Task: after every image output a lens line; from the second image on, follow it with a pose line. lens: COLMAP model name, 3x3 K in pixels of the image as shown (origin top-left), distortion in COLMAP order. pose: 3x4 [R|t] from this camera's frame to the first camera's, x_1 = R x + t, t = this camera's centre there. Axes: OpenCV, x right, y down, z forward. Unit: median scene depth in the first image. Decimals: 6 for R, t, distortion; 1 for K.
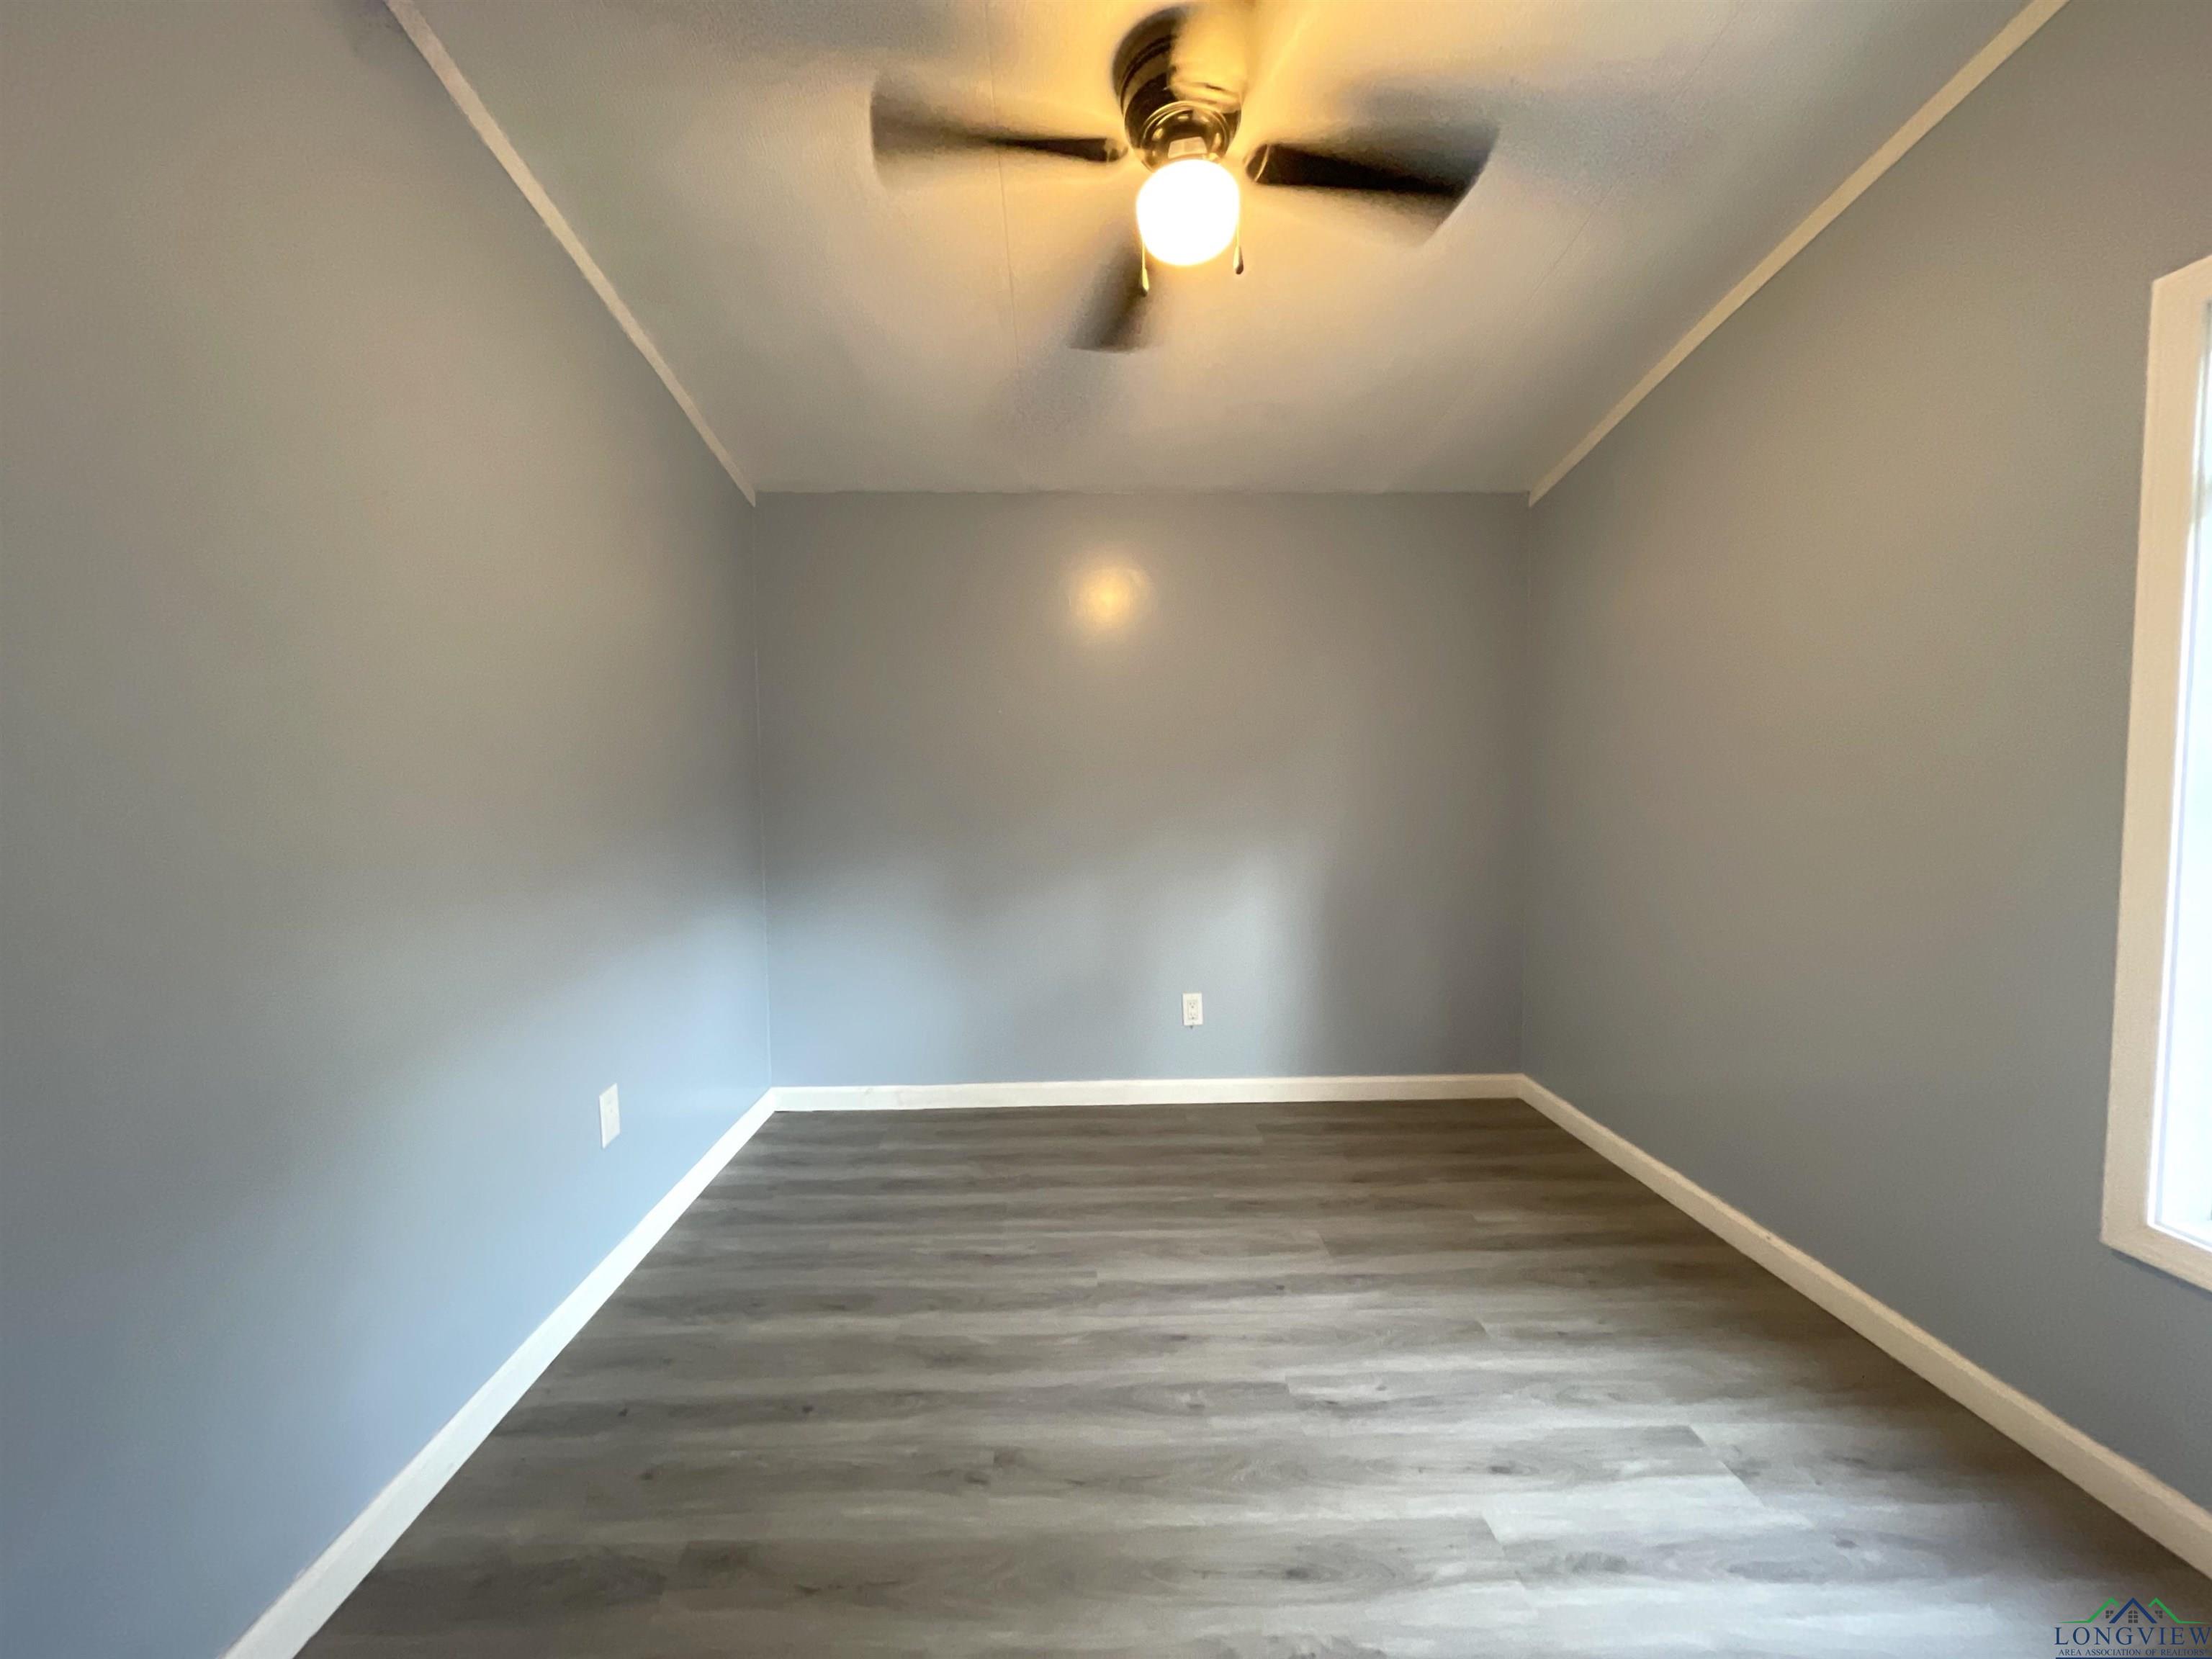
lens RADIAL K [[906.7, 0, 1106.0], [0, 906.7, 829.5], [0, 0, 1]] dist [-0.018049, 0.009263]
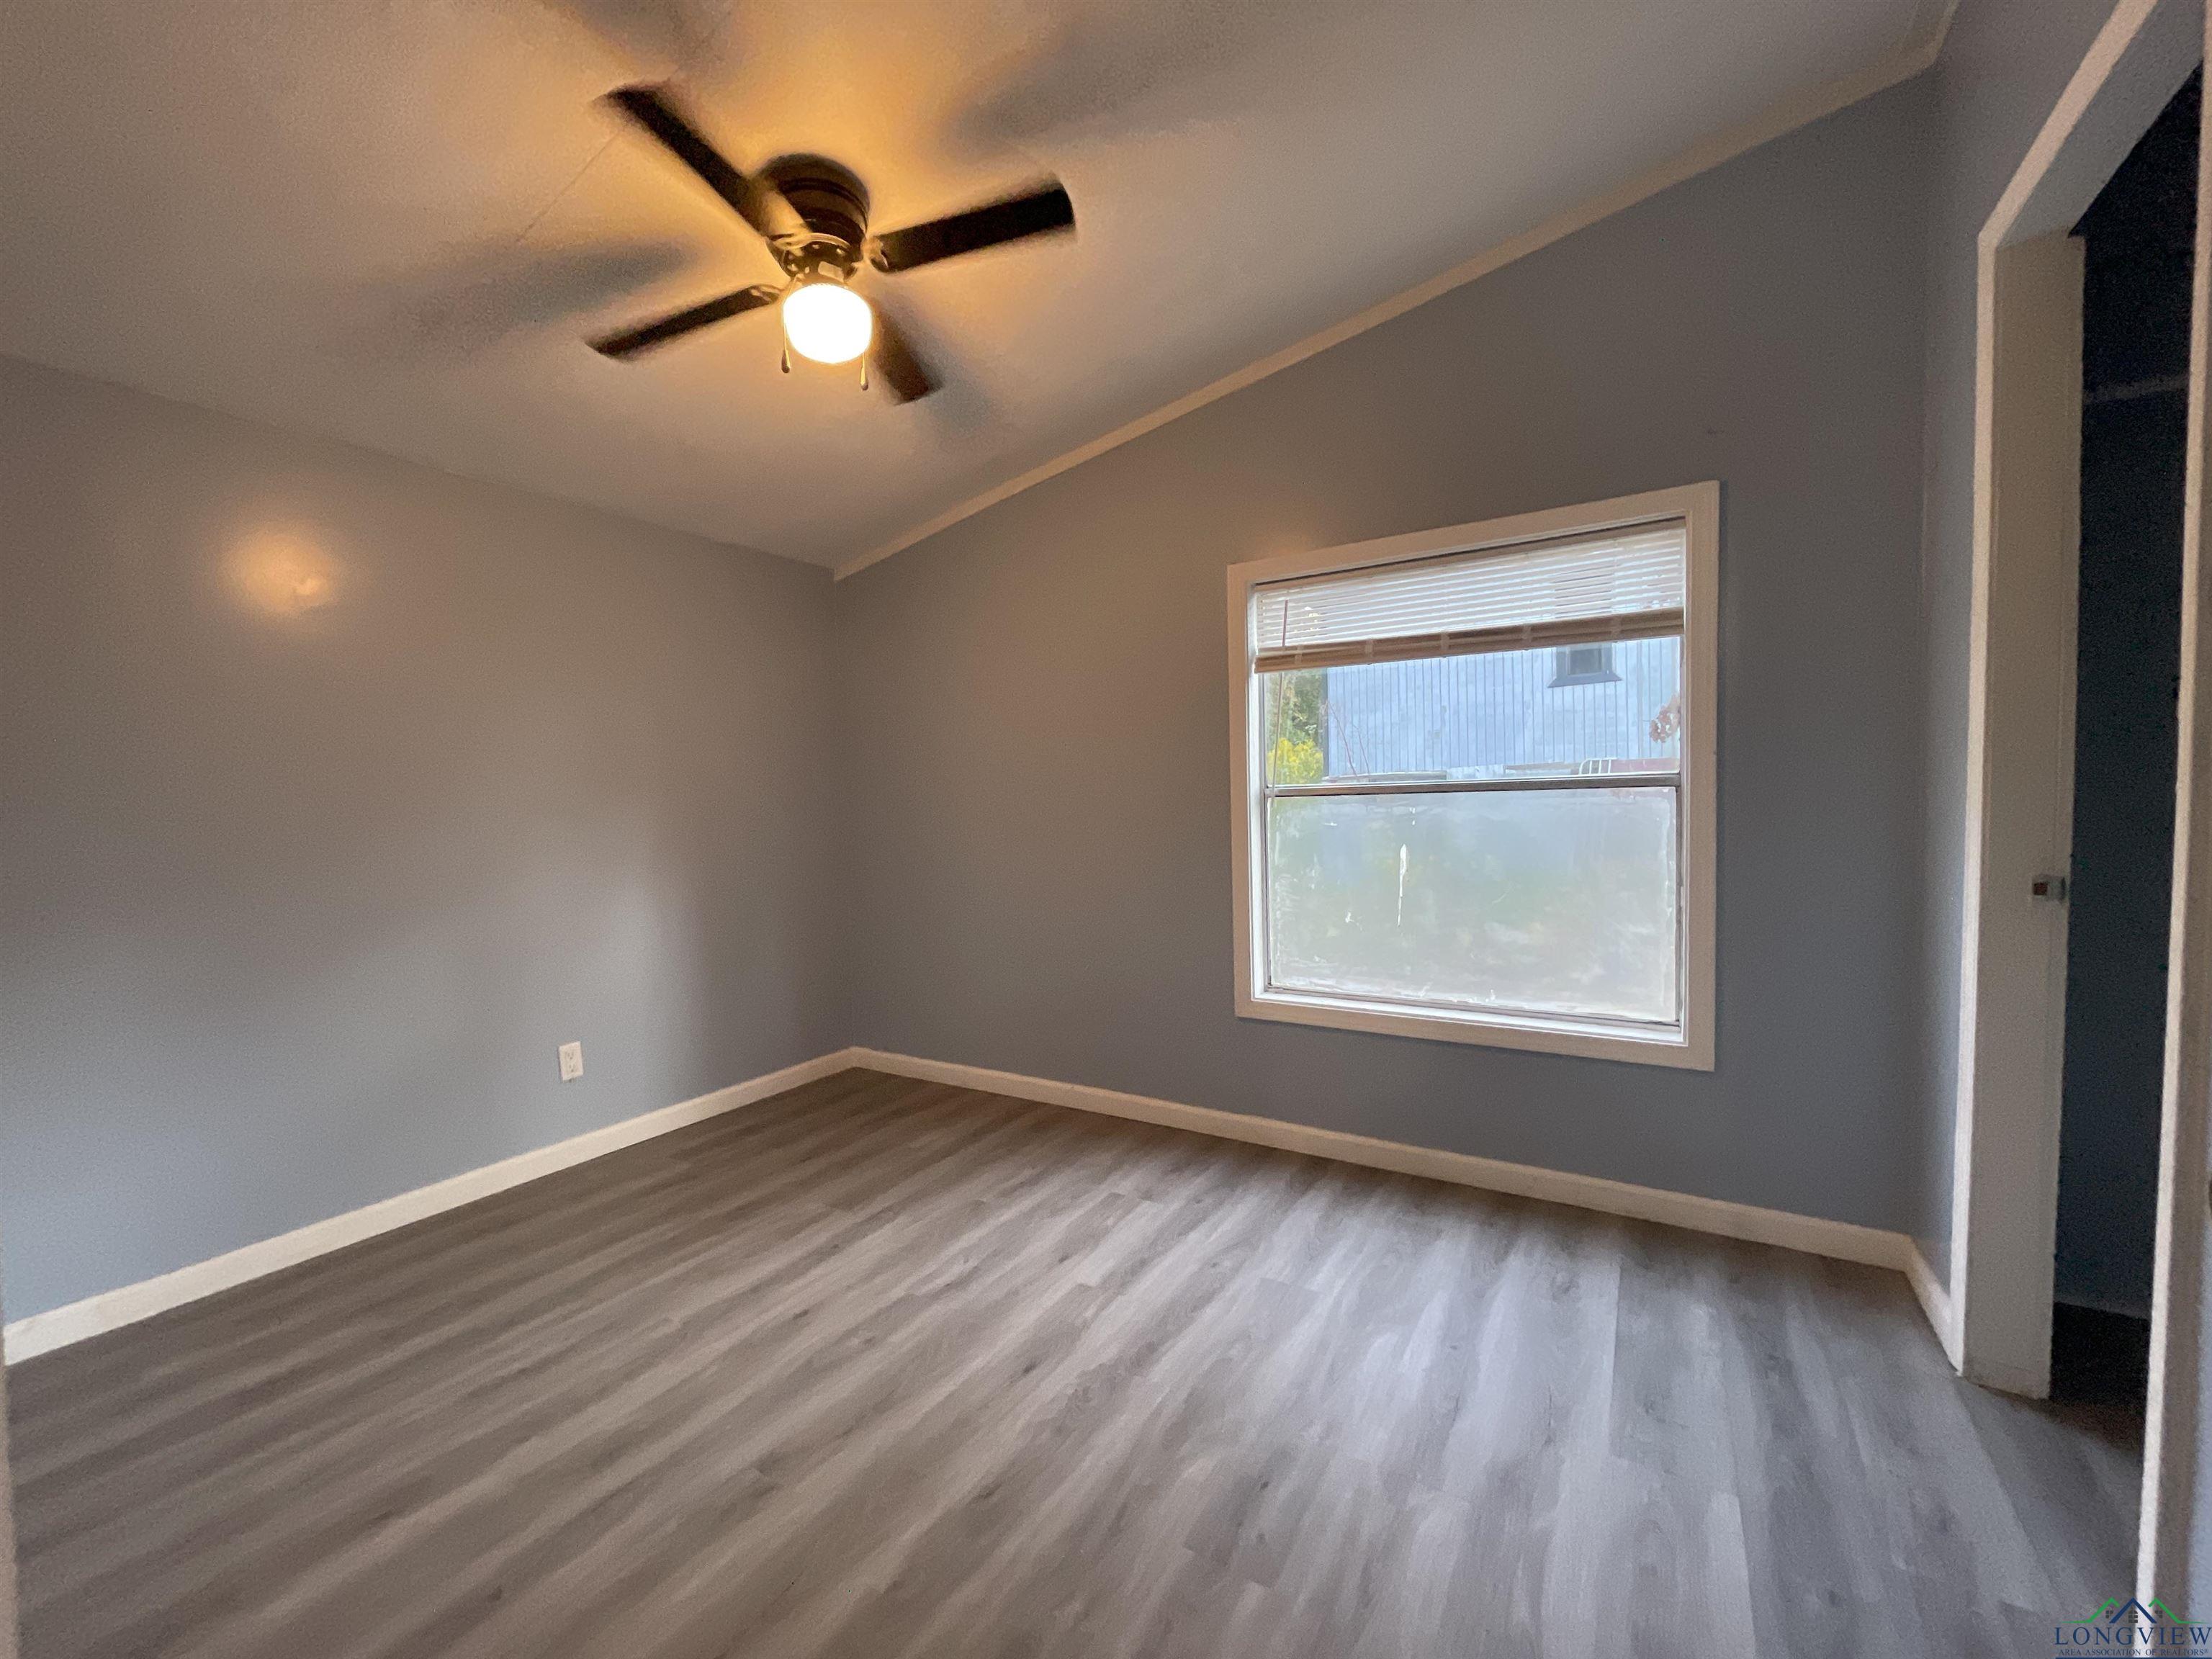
lens RADIAL K [[906.7, 0, 1106.0], [0, 906.7, 829.5], [0, 0, 1]] dist [-0.018049, 0.009263]
pose [[0.540619, -0.036220, 0.840487, -0.578112], [0.068093, 0.997679, -0.000805, 0.006333], [-0.838507, 0.057667, 0.541831, 0.067699]]
